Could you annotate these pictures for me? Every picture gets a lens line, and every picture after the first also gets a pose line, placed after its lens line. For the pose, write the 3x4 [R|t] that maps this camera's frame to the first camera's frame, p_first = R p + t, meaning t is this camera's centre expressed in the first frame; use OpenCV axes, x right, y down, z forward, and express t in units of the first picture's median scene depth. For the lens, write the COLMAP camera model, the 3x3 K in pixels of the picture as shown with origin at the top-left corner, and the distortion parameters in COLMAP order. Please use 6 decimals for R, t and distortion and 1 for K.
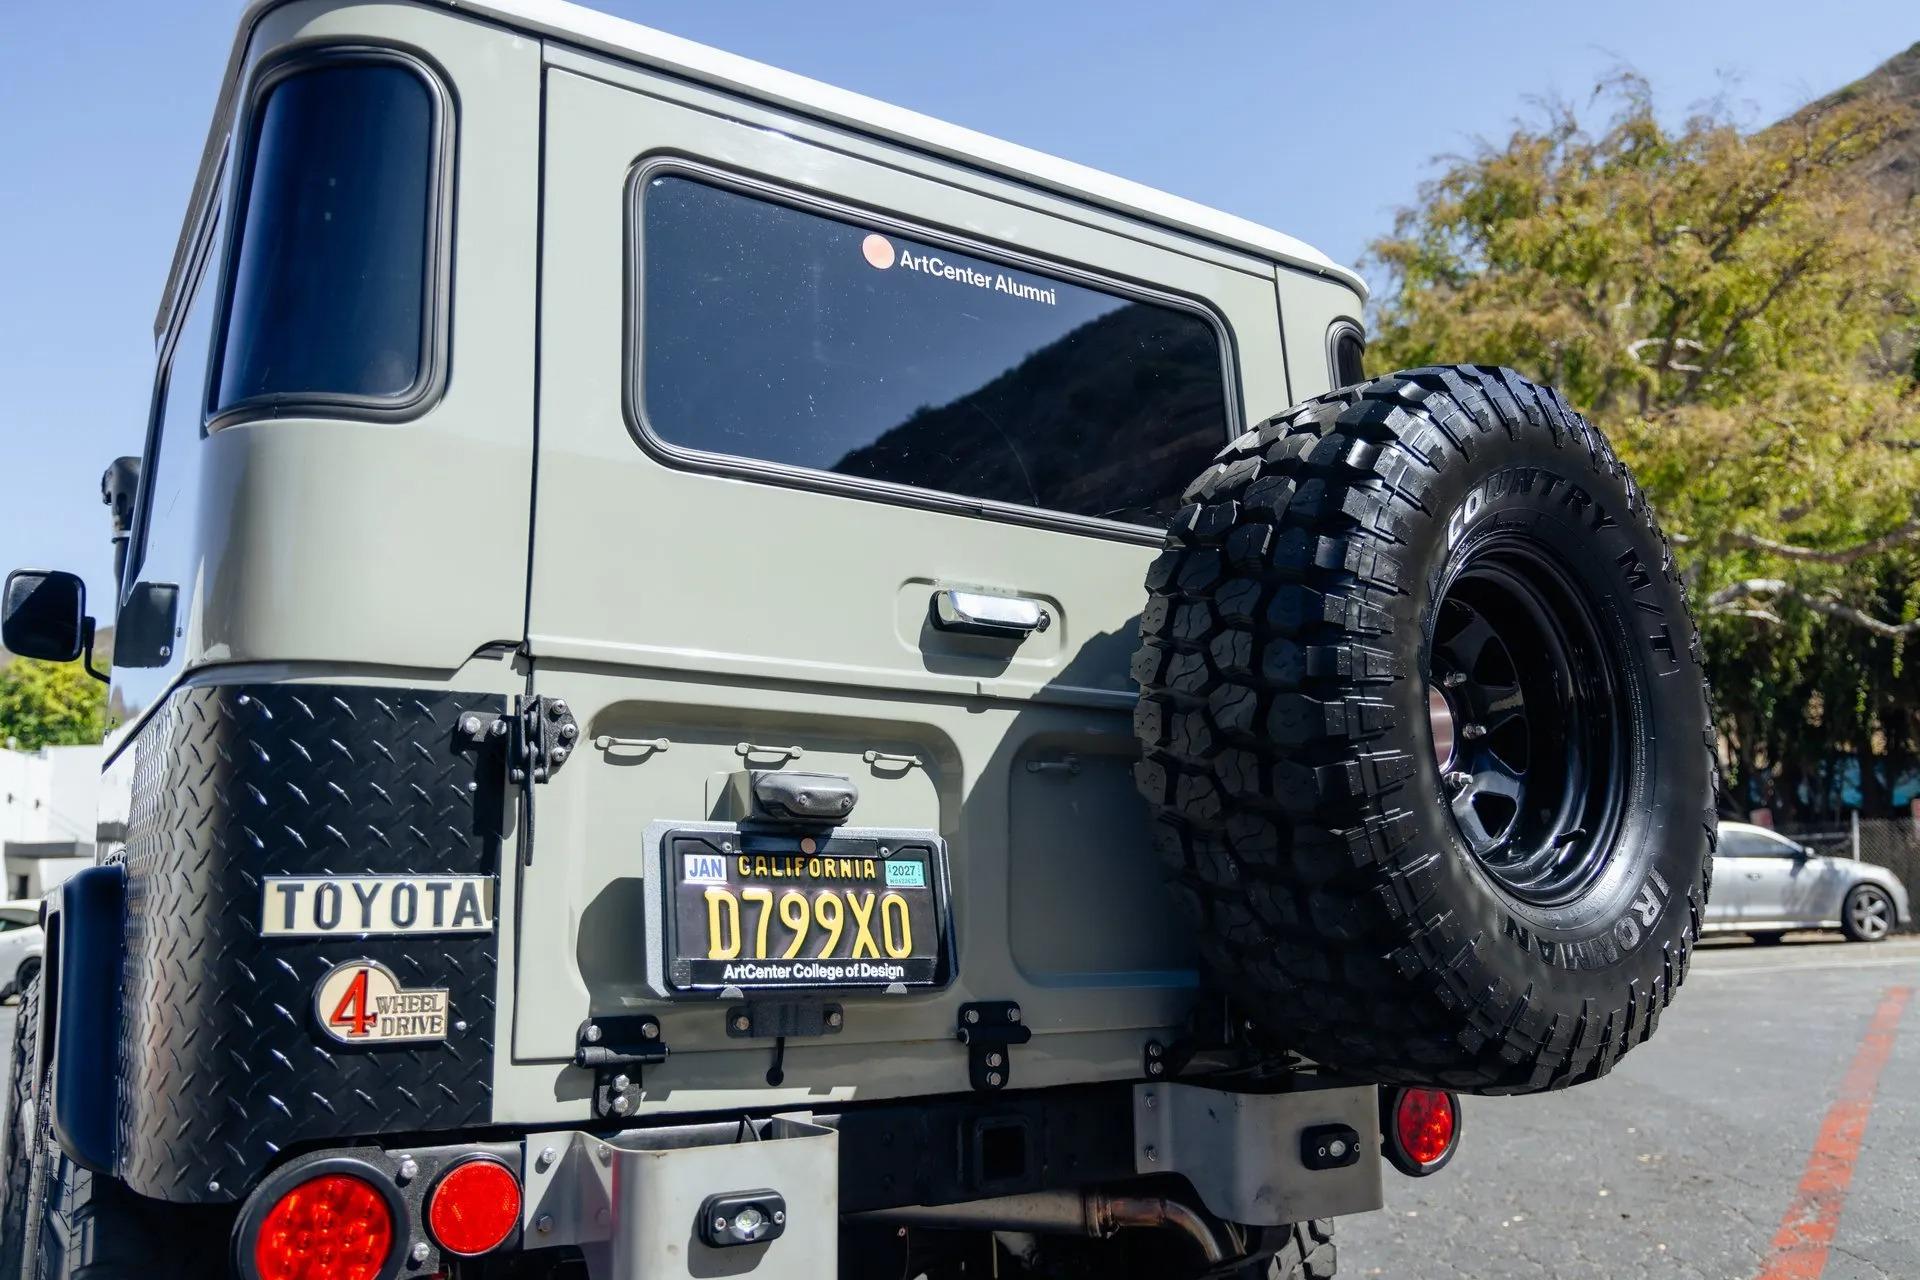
lens RADIAL K [[1511.5, 0, 960.0], [0, 1511.5, 640.0], [0, 0, 1]] dist [-0.011846, -0.000620]
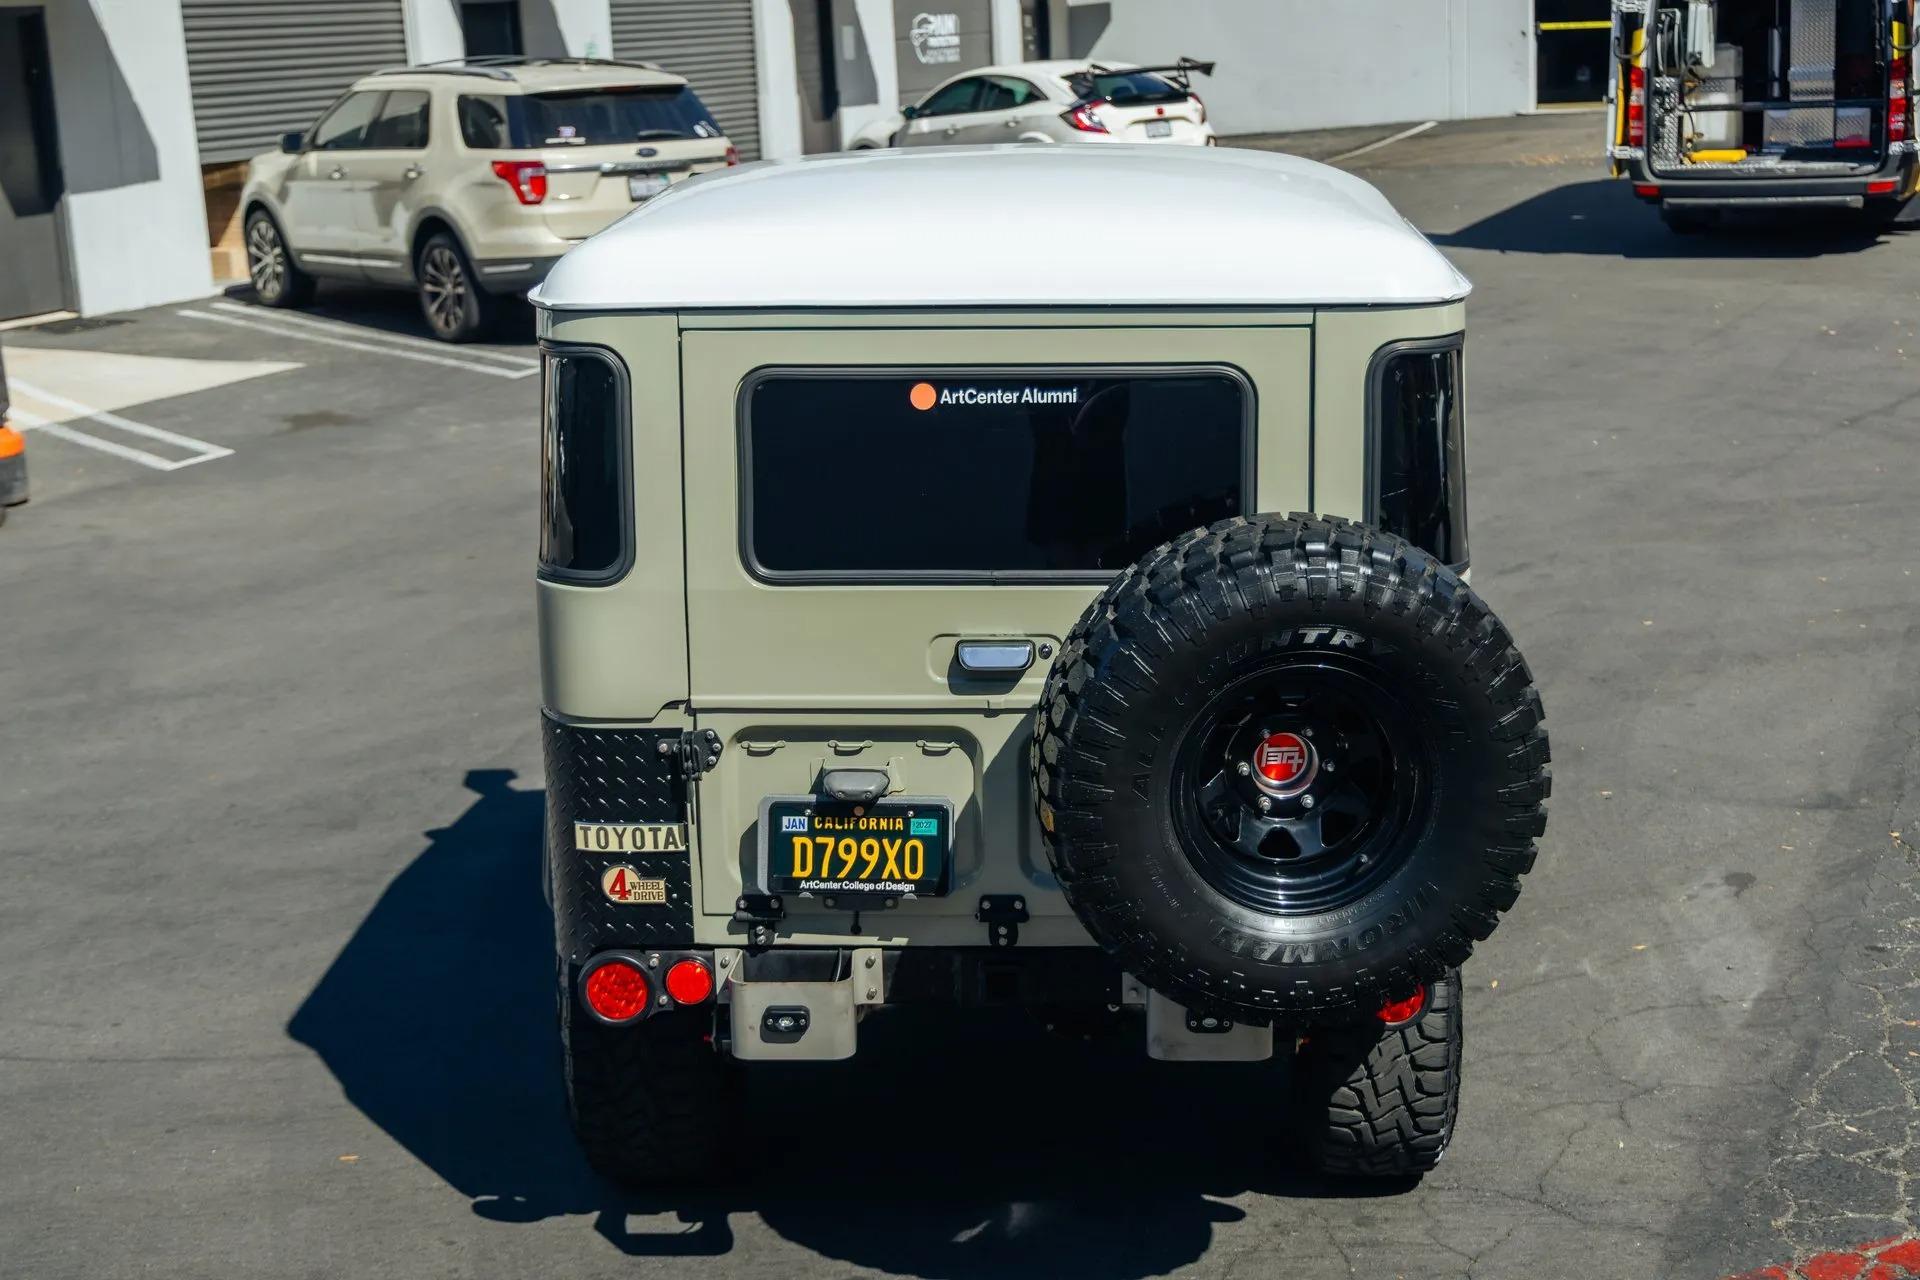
lens RADIAL K [[2737.0, 0, 956.5], [0, 2737.0, 595.2], [0, 0, 1]] dist [0.008328, 0.007834]
pose [[0.822293, 0.125575, -0.555036, 1.734845], [0.113269, 0.919715, 0.375892, -1.280418], [0.557677, -0.371962, 0.742052, -1.165151]]
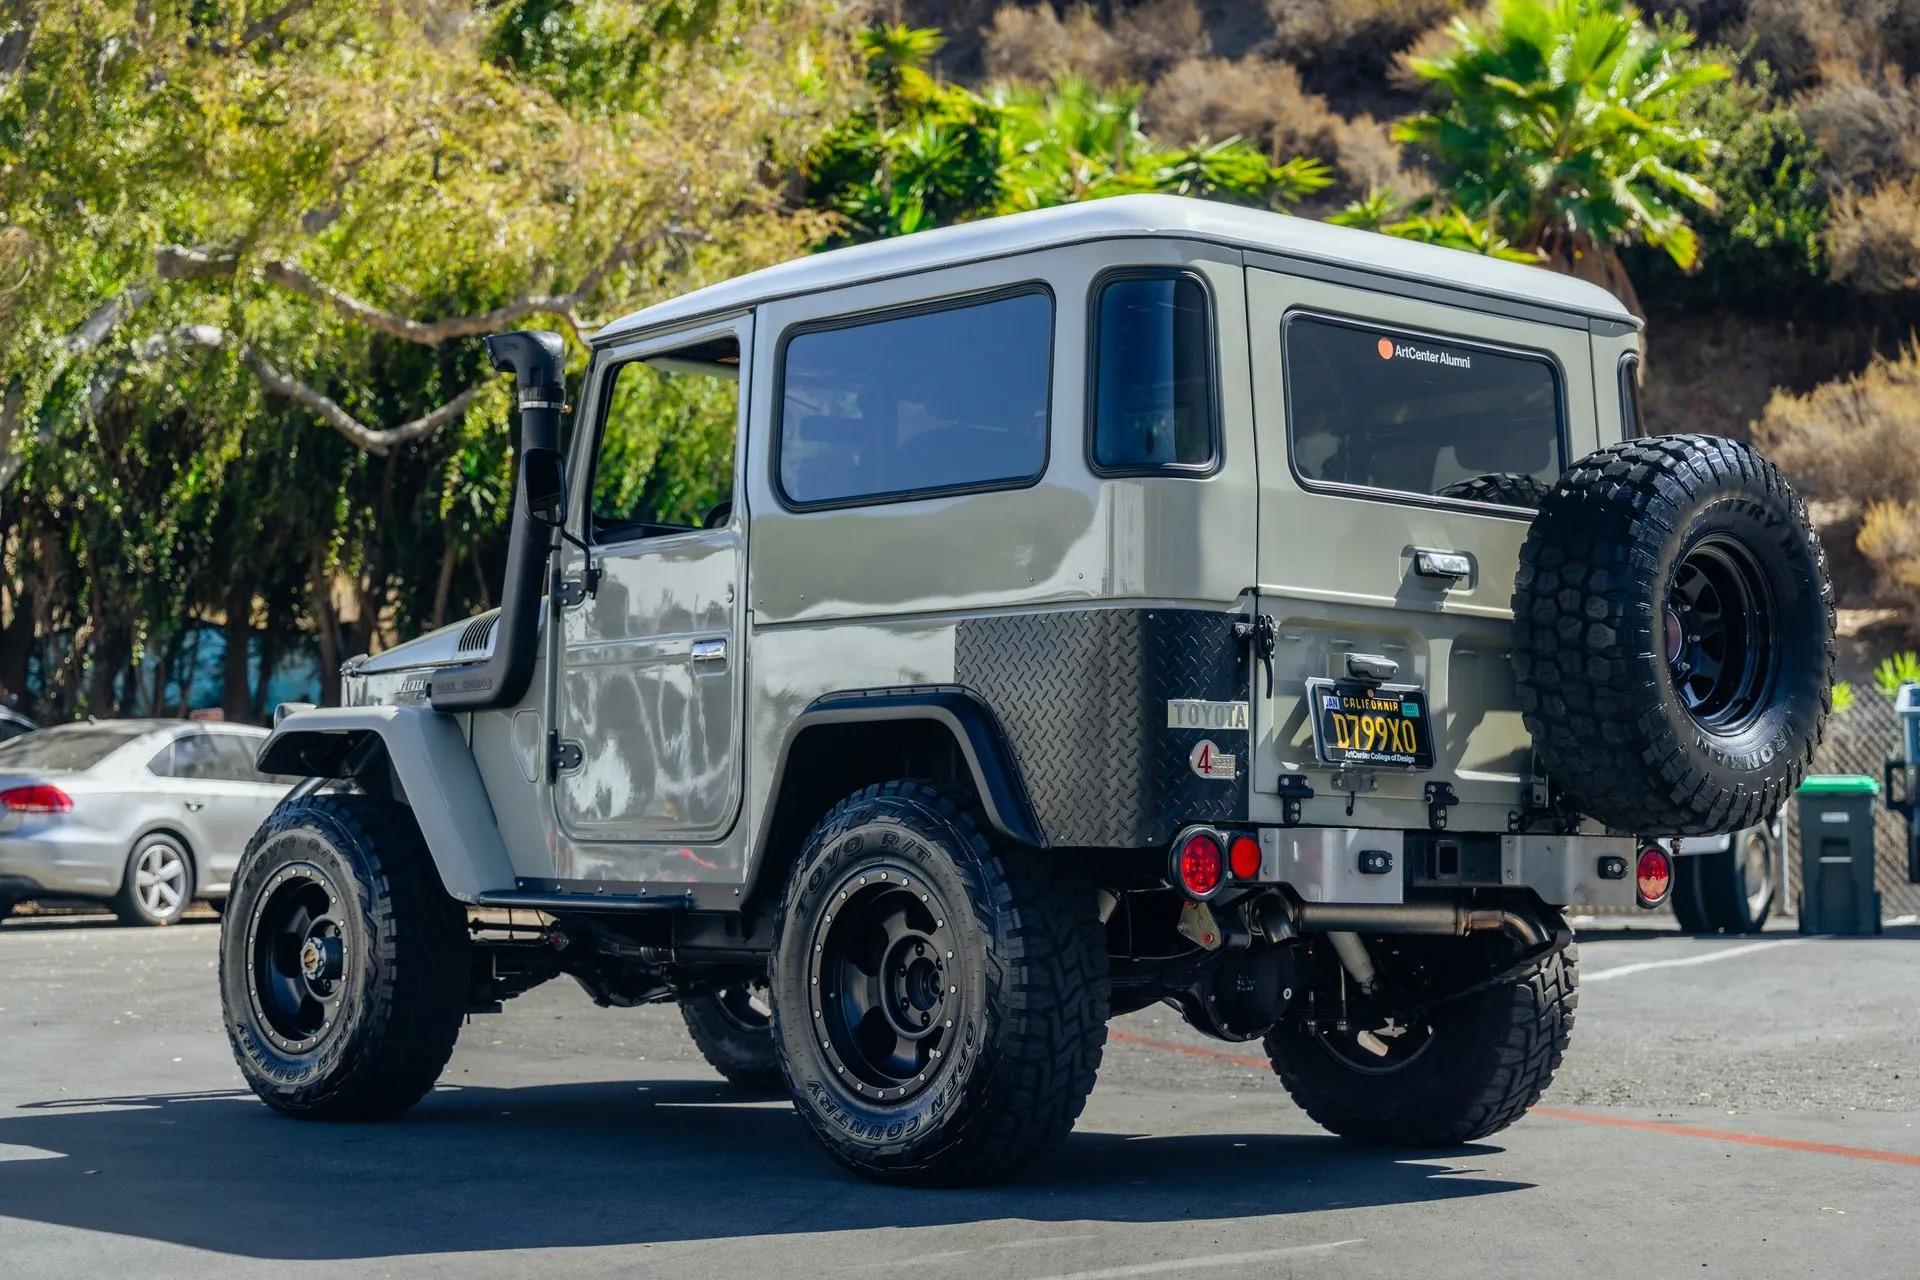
lens RADIAL K [[3426.4, 0, 967.0], [0, 3426.4, 585.2], [0, 0, 1]] dist [0.049746, -0.032706]
pose [[0.987159, 0.035590, 0.155725, -1.359928], [-0.050005, 0.994717, 0.089651, -0.385225], [-0.151711, -0.096287, 0.983724, -3.368080]]
